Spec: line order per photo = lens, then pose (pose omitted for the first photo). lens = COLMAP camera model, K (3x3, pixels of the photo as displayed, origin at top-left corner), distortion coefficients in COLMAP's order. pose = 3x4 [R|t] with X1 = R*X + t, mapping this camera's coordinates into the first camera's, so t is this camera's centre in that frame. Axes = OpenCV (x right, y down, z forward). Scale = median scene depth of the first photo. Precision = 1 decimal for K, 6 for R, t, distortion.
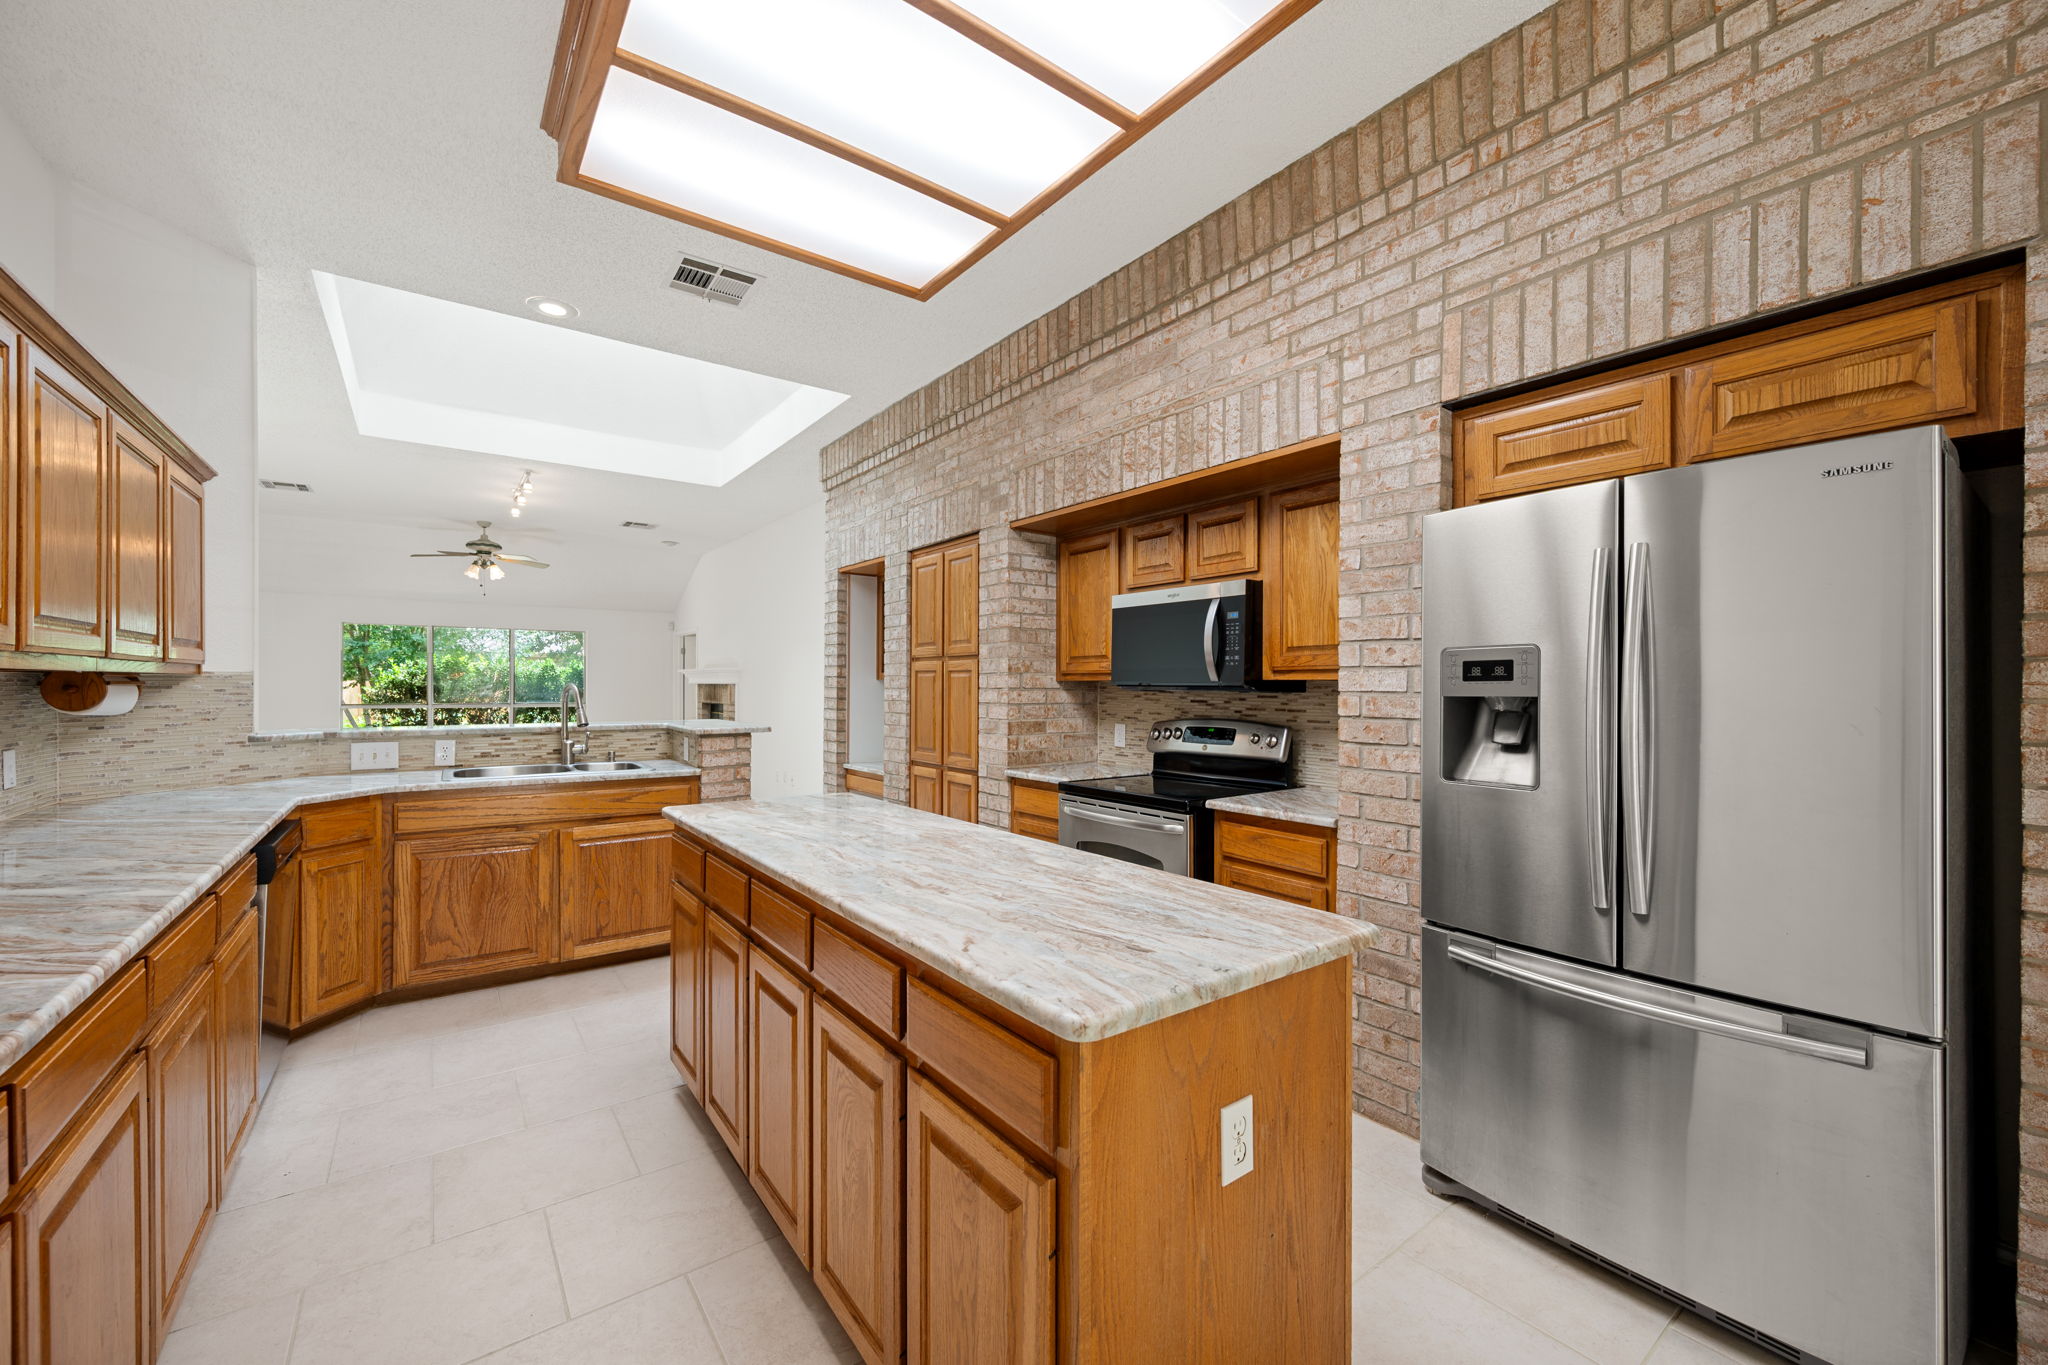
lens RADIAL K [[796.4, 0, 1024.0], [0, 796.4, 682.5], [0, 0, 1]] dist [0.000429, 0.000128]
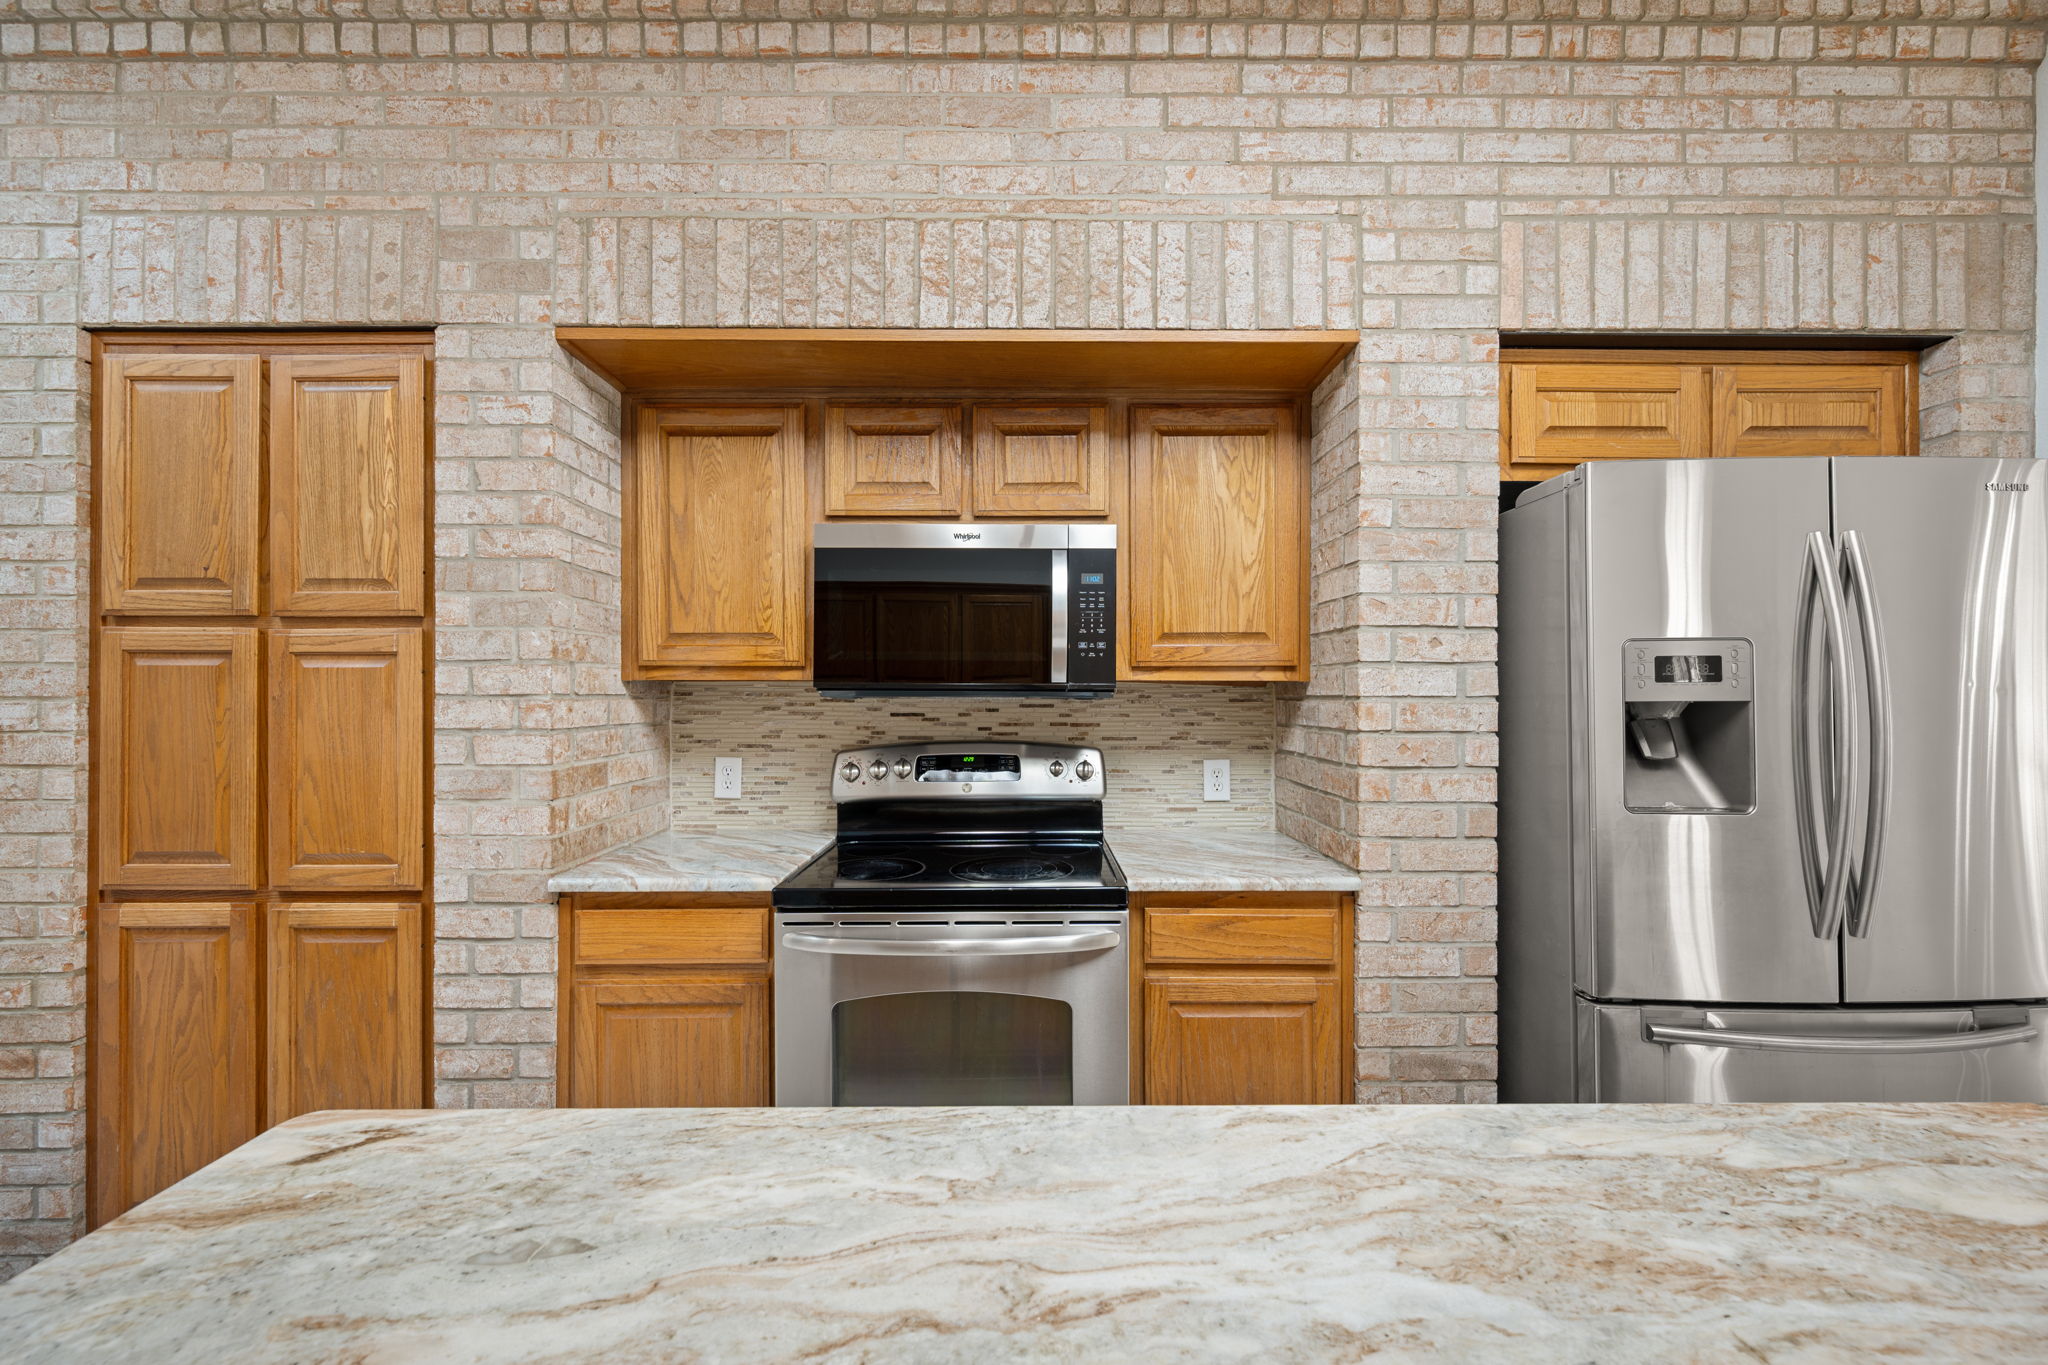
lens RADIAL K [[801.6, 0, 1026.9], [0, 801.6, 691.7], [0, 0, 1]] dist [-0.001362, 0.000037]
pose [[0.593918, 0.000021, 0.804526, -0.332653], [-0.001902, 0.999997, 0.001378, 0.006167], [-0.804524, -0.002349, 0.593916, 0.768537]]
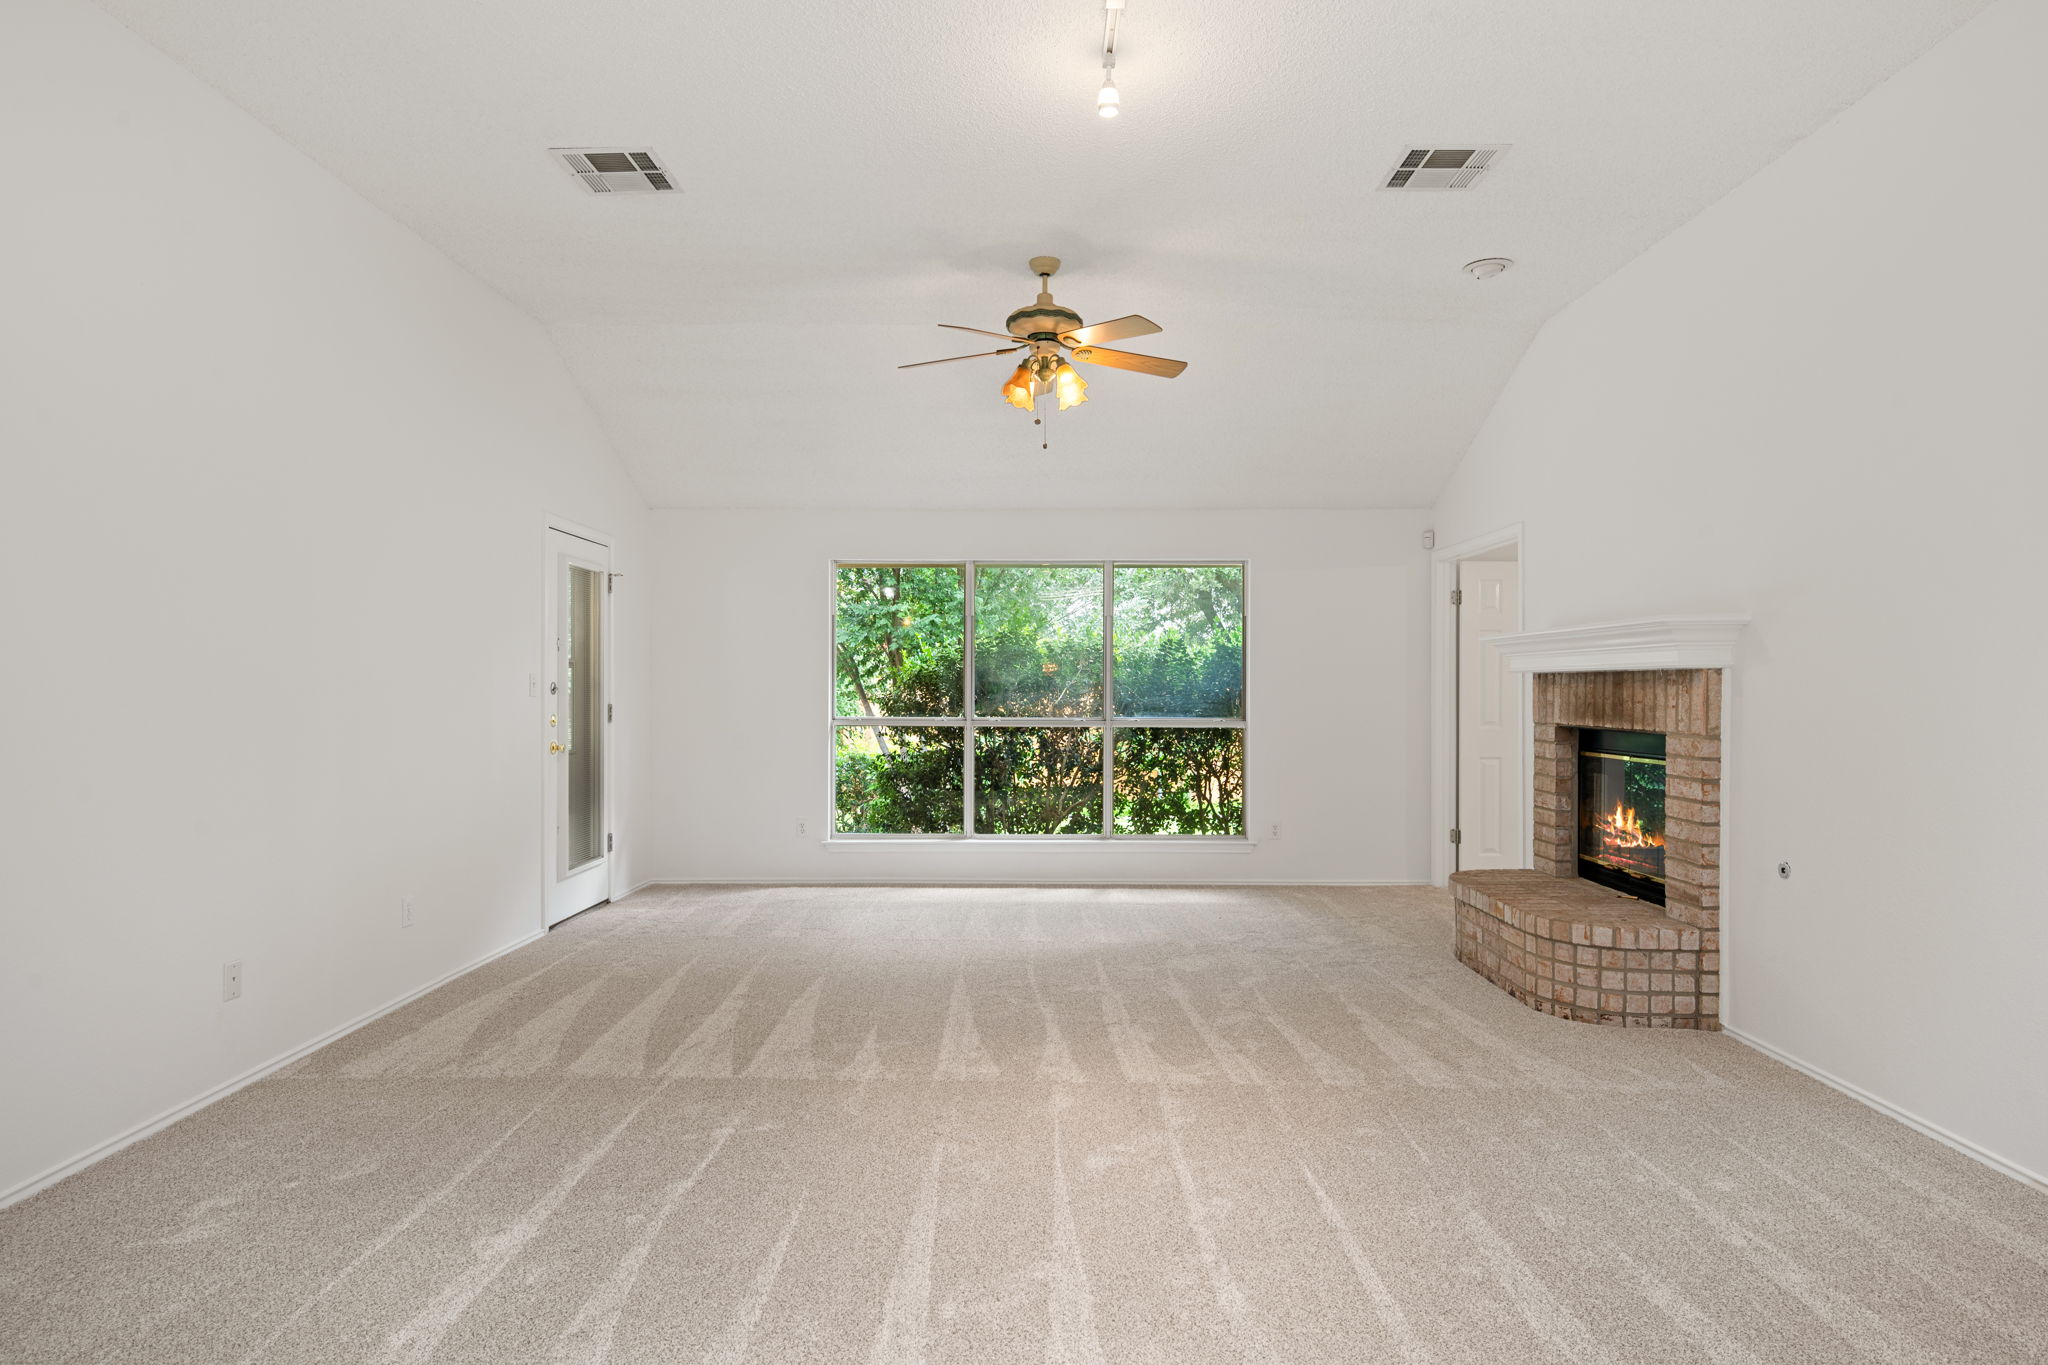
lens RADIAL K [[1145.8, 0, 1024.0], [0, 1145.8, 682.5], [0, 0, 1]] dist [-0.001285, -0.000998]
pose [[0.795432, -0.003391, -0.606034, -1.094643], [0.001031, 0.999990, -0.004243, 0.032443], [0.606043, 0.002750, 0.795428, 1.735739]]
